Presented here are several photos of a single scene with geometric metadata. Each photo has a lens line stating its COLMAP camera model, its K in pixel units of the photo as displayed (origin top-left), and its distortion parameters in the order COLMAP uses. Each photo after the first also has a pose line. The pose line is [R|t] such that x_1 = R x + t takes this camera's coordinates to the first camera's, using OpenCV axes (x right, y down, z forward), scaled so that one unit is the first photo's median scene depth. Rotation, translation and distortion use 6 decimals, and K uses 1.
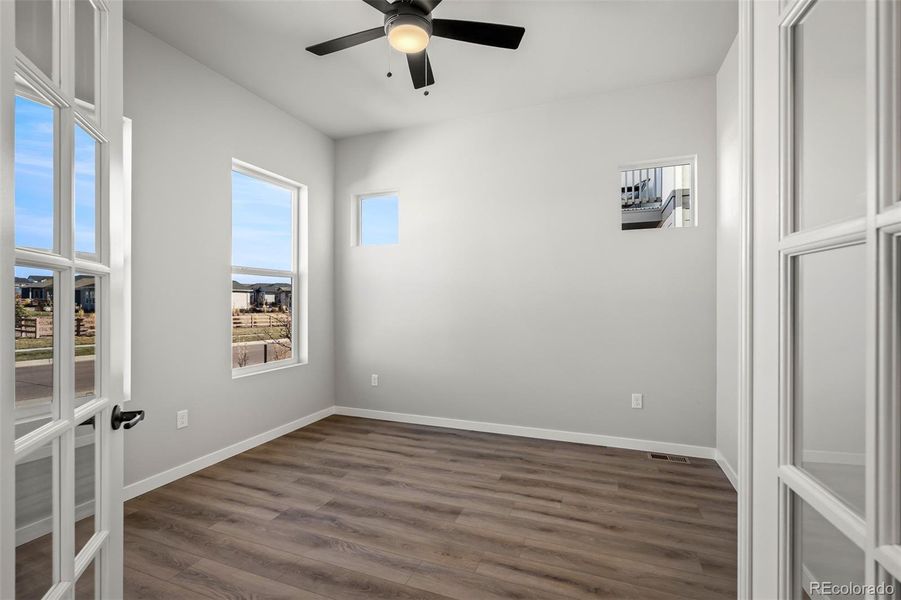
lens RADIAL K [[399.6, 0, 455.6], [0, 399.6, 299.3], [0, 0, 1]] dist [-0.007410, -0.000383]
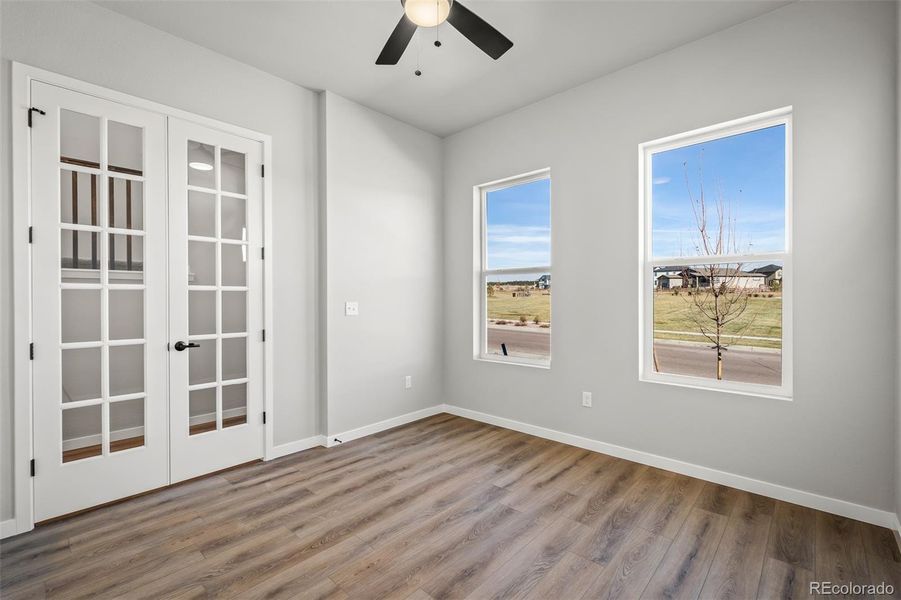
lens RADIAL K [[399.6, 0, 450.7], [0, 399.6, 298.6], [0, 0, 1]] dist [-0.007410, -0.000383]
pose [[-0.381357, 0.002183, -0.924425, 0.554113], [0.004881, 0.999988, 0.000348, 0.003332], [0.924415, -0.004379, -0.381363, 1.099933]]
